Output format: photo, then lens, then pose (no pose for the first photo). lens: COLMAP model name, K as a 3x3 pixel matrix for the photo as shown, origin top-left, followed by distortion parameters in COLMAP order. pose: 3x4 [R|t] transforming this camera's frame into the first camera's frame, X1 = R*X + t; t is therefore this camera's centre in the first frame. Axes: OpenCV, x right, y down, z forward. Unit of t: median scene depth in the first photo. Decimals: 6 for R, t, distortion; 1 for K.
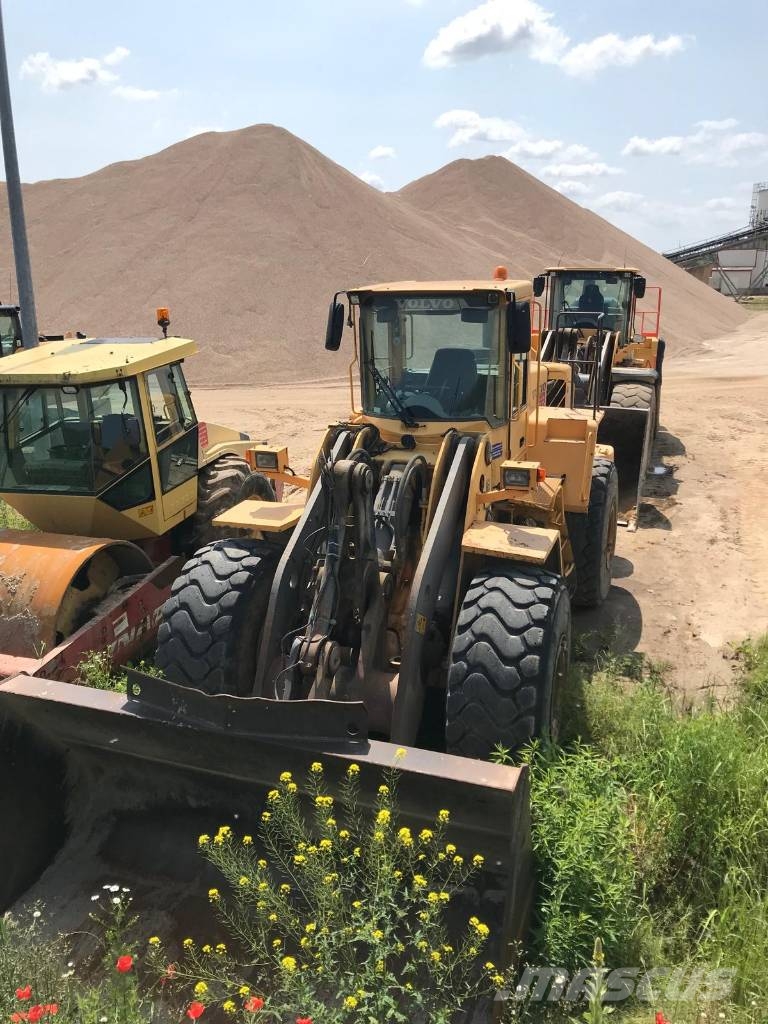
lens RADIAL K [[828.3, 0, 387.8], [0, 828.3, 512.6], [0, 0, 1]] dist [0.012074, 0.000586]
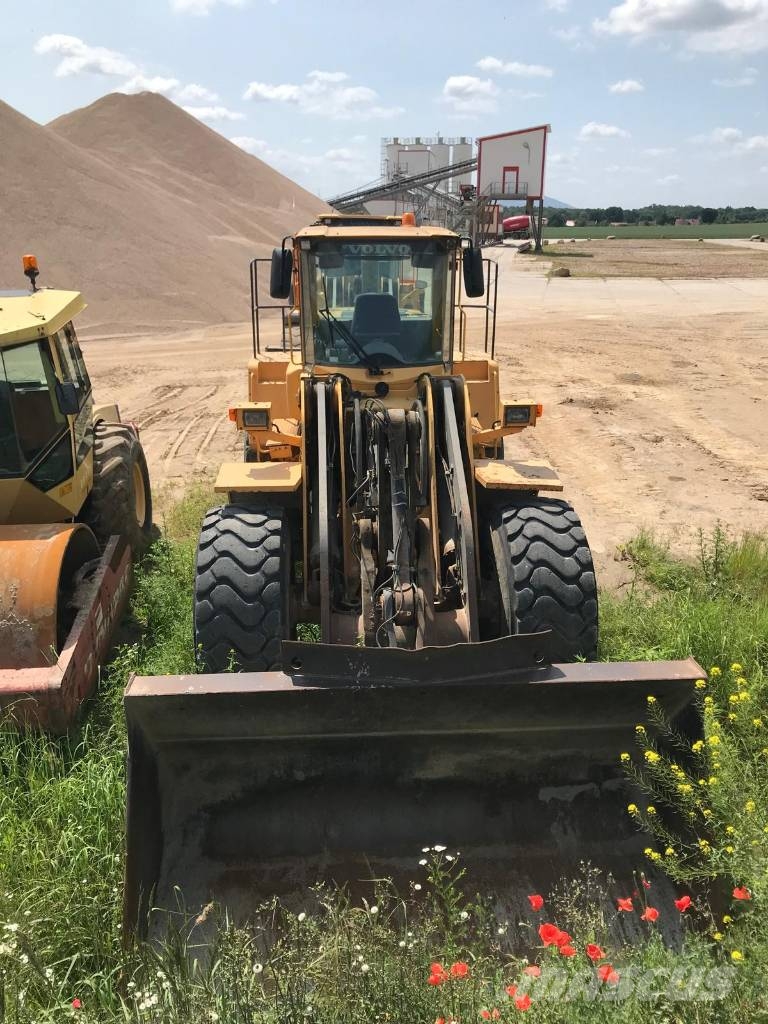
lens RADIAL K [[828.3, 0, 387.8], [0, 828.3, 512.6], [0, 0, 1]] dist [0.012074, 0.000586]
pose [[0.918220, -0.120819, 0.377193, -0.368274], [0.098894, 0.992111, 0.077043, -0.013893], [-0.383526, -0.033440, 0.922925, 0.064086]]
